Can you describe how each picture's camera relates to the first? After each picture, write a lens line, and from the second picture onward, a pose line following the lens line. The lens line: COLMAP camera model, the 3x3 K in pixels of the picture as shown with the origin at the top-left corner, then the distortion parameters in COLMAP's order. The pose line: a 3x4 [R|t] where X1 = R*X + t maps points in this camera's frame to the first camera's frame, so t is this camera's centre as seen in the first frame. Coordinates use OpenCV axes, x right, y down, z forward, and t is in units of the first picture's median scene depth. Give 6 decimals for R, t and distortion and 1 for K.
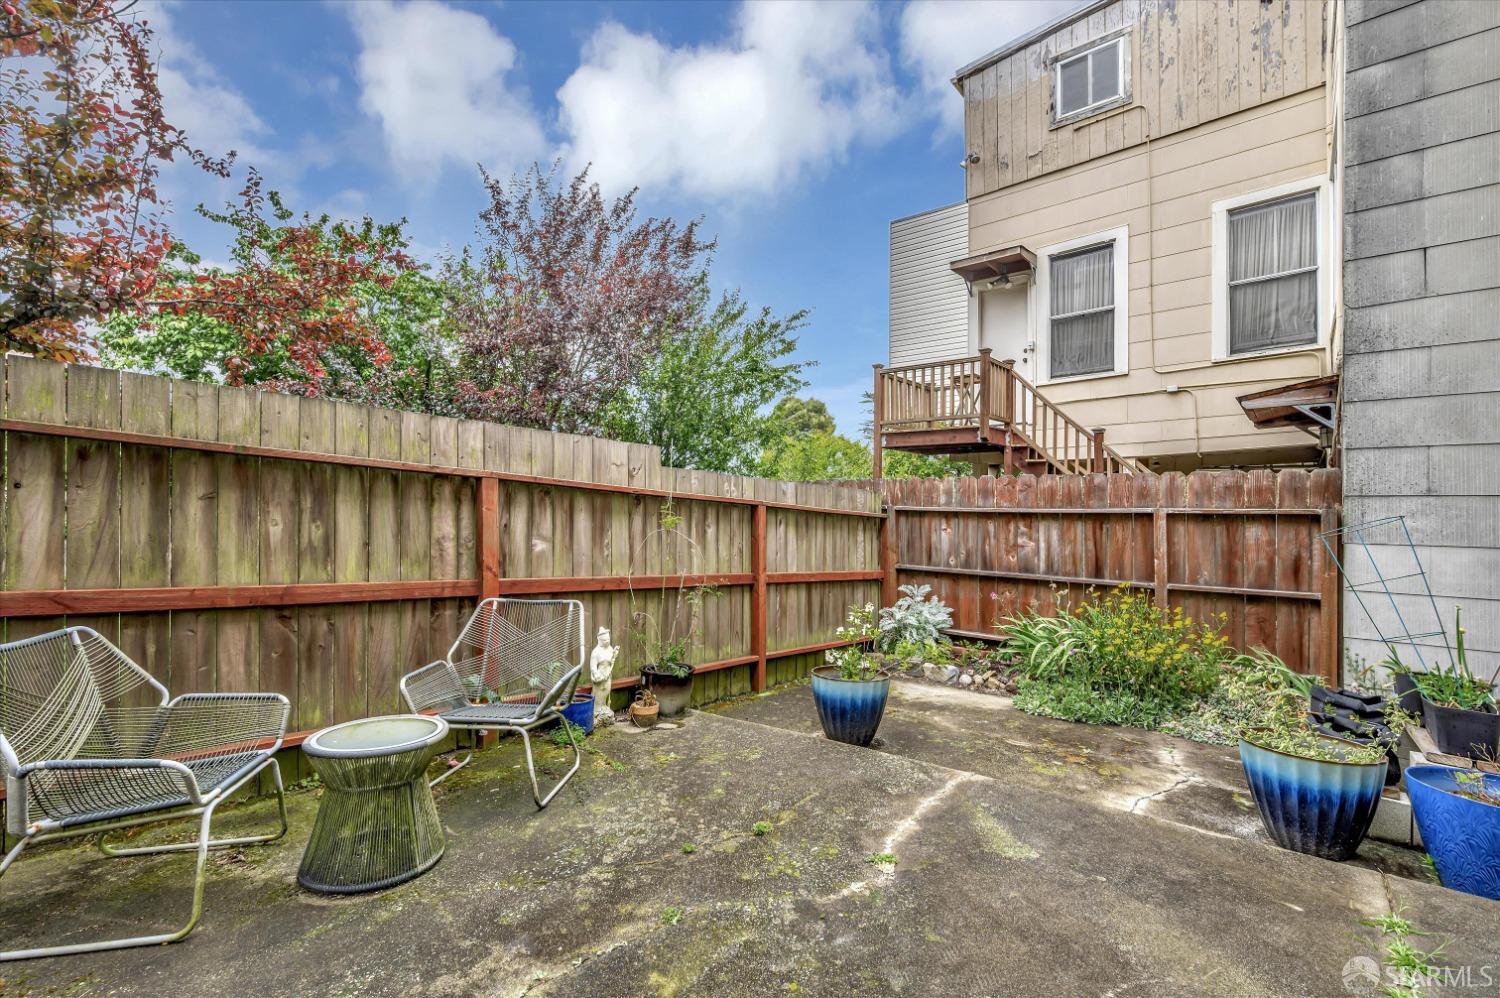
lens RADIAL K [[669.0, 0, 751.9], [0, 669.0, 503.8], [0, 0, 1]] dist [0.002678, 0.000115]
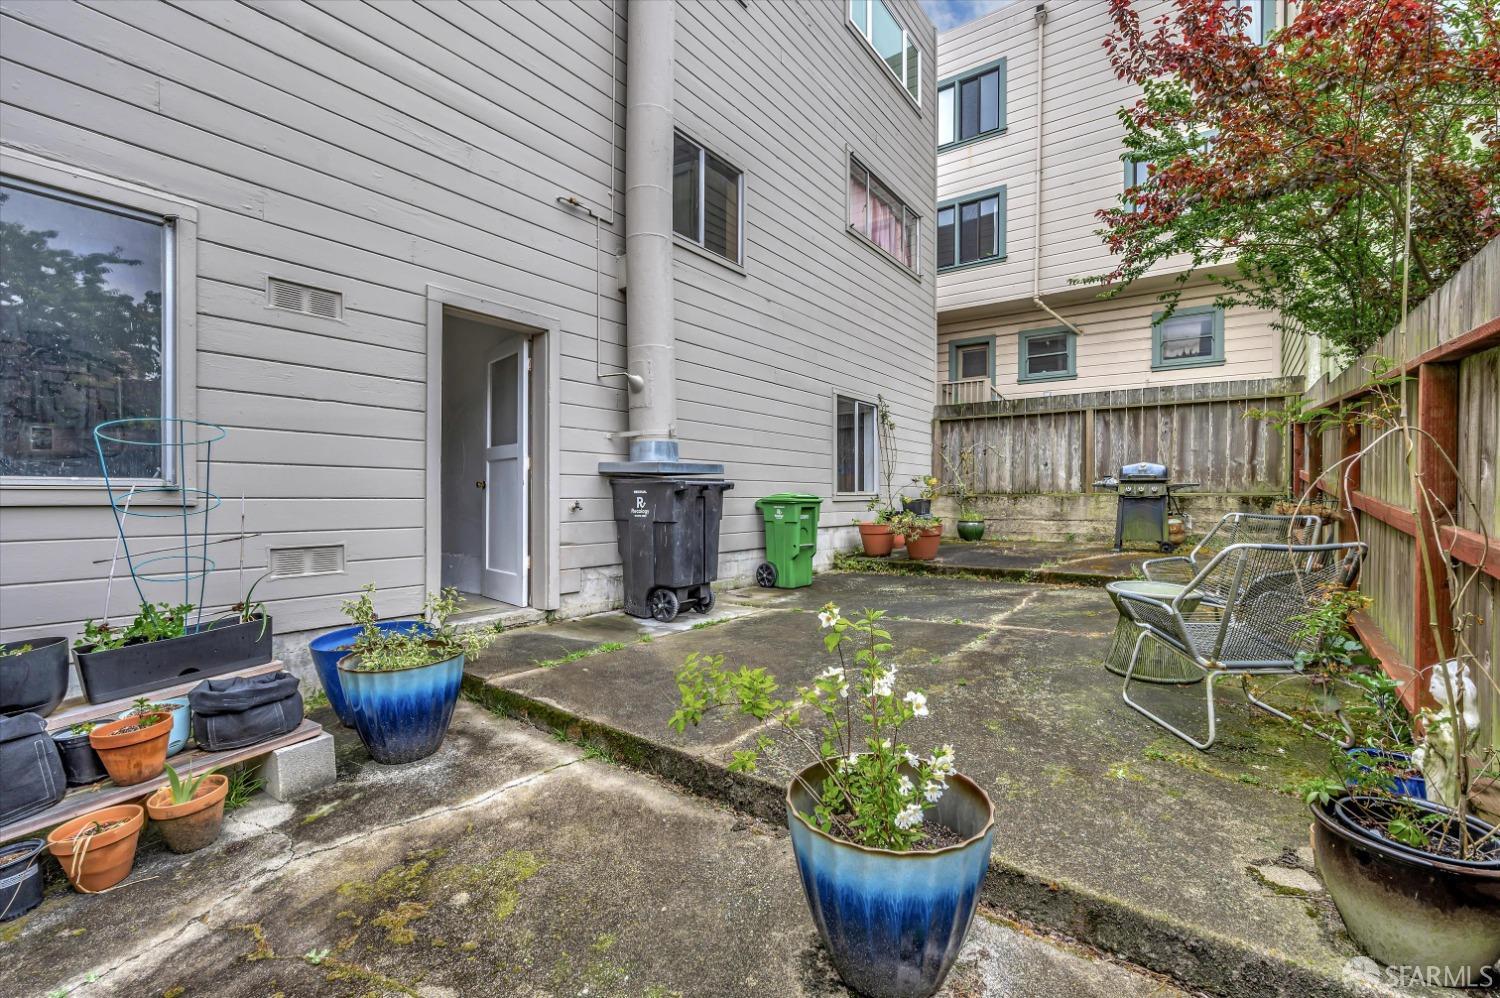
lens RADIAL K [[669.0, 0, 747.9], [0, 669.0, 498.9], [0, 0, 1]] dist [0.002678, 0.000115]
pose [[-0.998317, -0.008148, -0.057425, 0.305082], [-0.008281, 0.999964, 0.002070, 0.096905], [0.057406, 0.002542, -0.998348, 1.673692]]
